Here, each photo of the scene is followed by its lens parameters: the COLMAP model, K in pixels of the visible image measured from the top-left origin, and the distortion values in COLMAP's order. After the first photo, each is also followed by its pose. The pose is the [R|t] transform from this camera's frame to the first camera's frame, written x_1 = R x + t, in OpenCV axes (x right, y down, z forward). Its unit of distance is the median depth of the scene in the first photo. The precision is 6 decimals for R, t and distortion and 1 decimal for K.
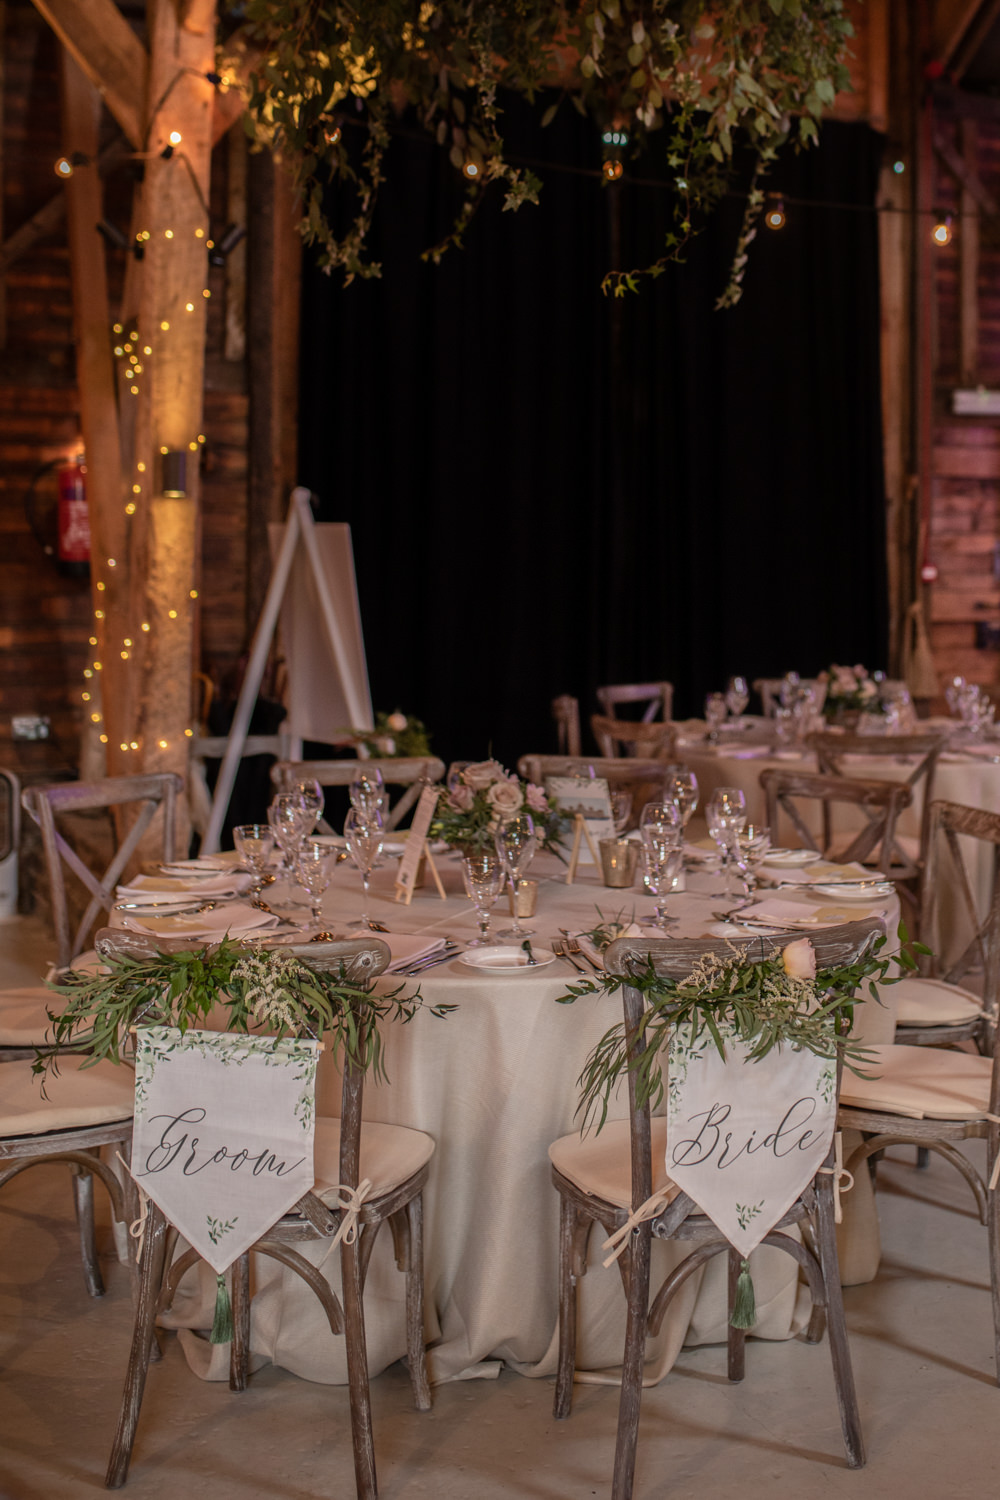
lens RADIAL K [[1885.5, 0, 643.2], [0, 1885.5, 508.5], [0, 0, 1]] dist [-0.063161, 0.086524]
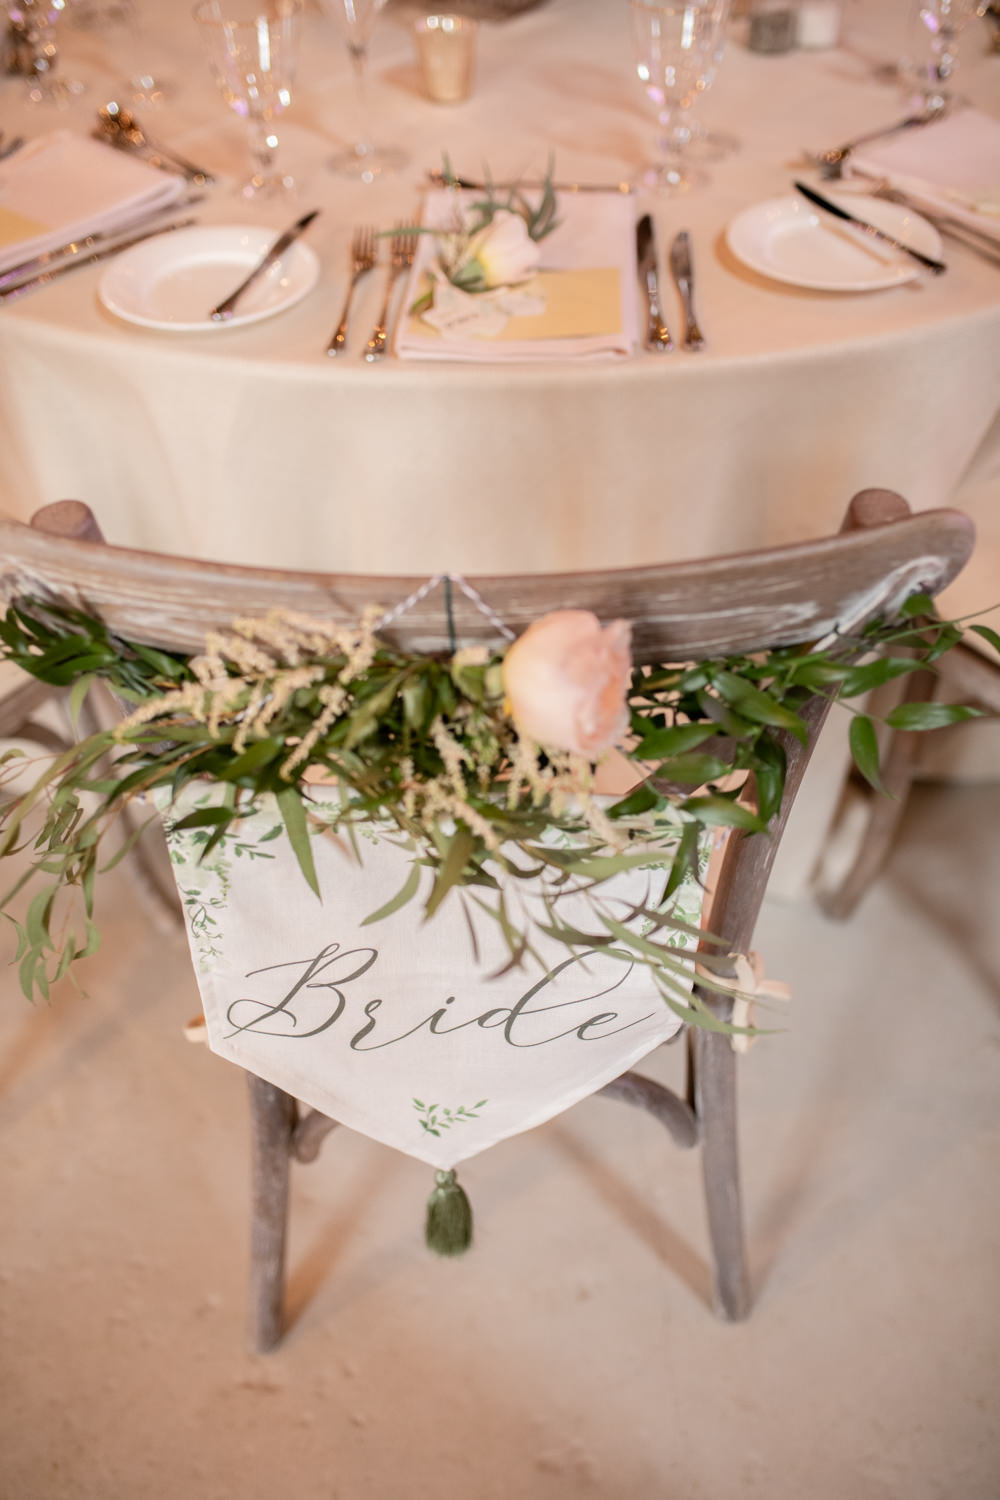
lens RADIAL K [[1407.0, 0, 505.2], [0, 1407.0, 716.2], [0, 0, 1]] dist [-0.048606, -0.011162]
pose [[0.920806, 0.245386, -0.303152, 0.108406], [0.030003, 0.730404, 0.682357, 0.073614], [0.388864, -0.637414, 0.665198, 0.650225]]
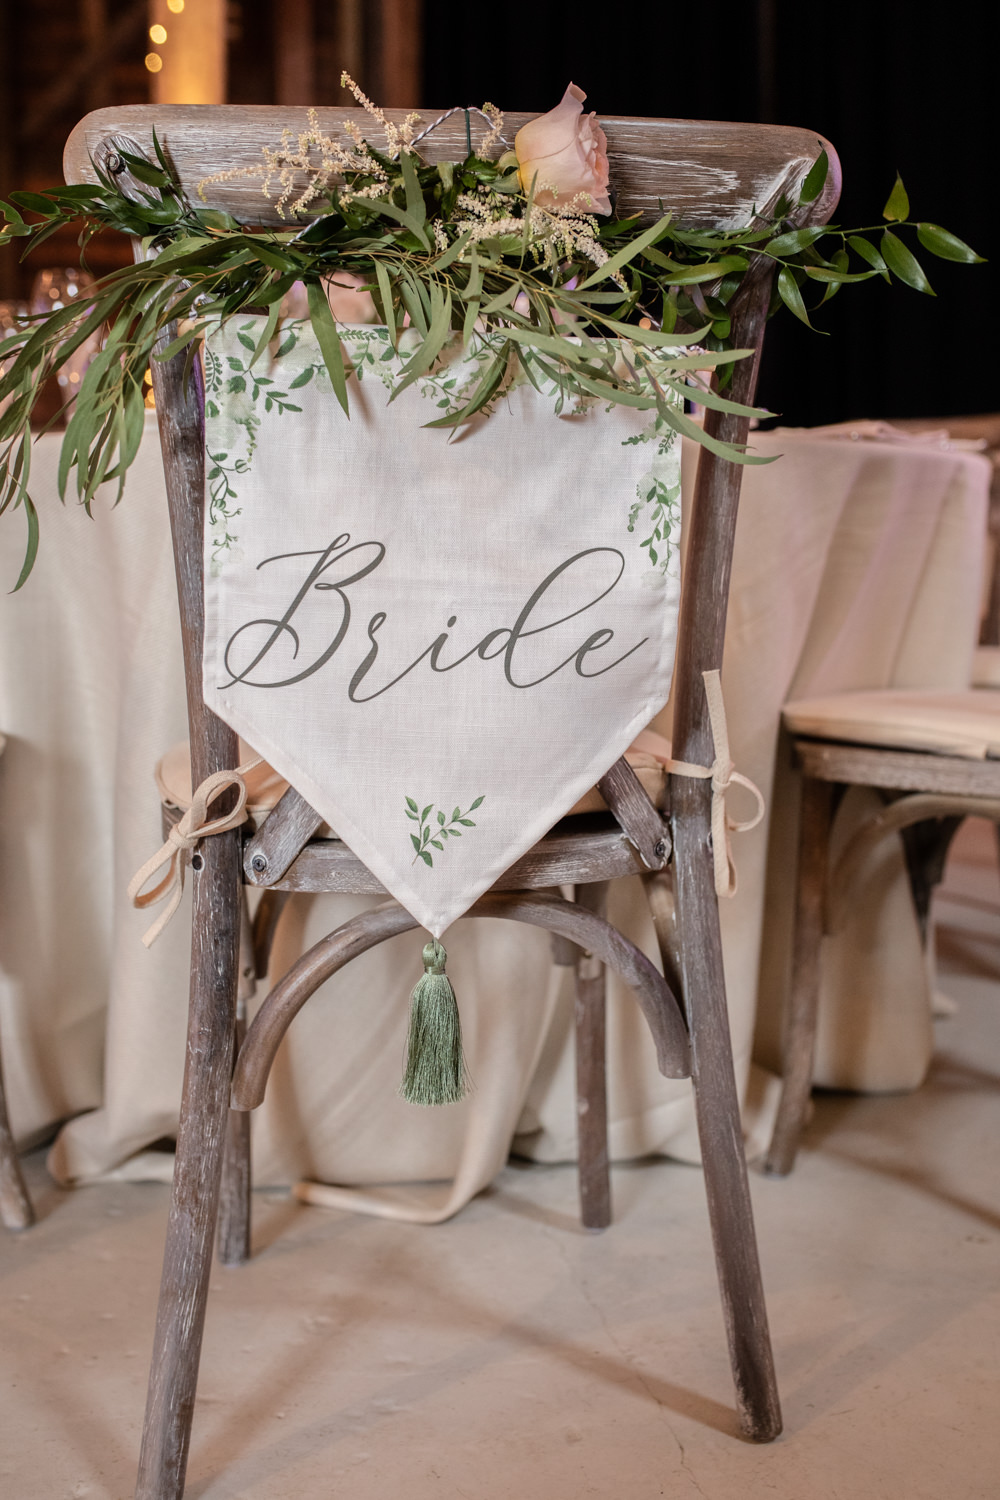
lens RADIAL K [[1532.7, 0, 505.2], [0, 1532.7, 712.8], [0, 0, 1]] dist [-0.052057, 0.010906]
pose [[0.969906, 0.014763, -0.243032, 0.112926], [0.015088, 0.992598, 0.120509, 0.239680], [0.243012, -0.120549, 0.962504, 0.529637]]
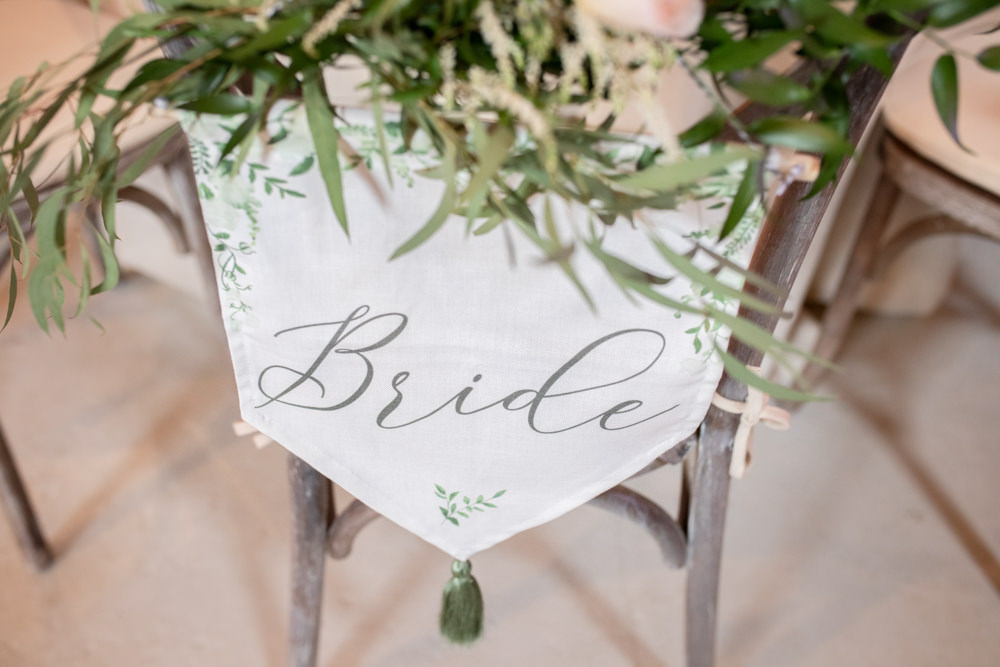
lens RADIAL K [[970.6, 0, 500.0], [0, 970.6, 333.5], [0, 0, 1]] dist [-0.065266, 0.091700]
pose [[0.897997, 0.306961, -0.315240, 0.094142], [-0.001173, 0.718119, 0.695919, 0.143833], [0.440000, -0.624564, 0.645229, 0.671865]]
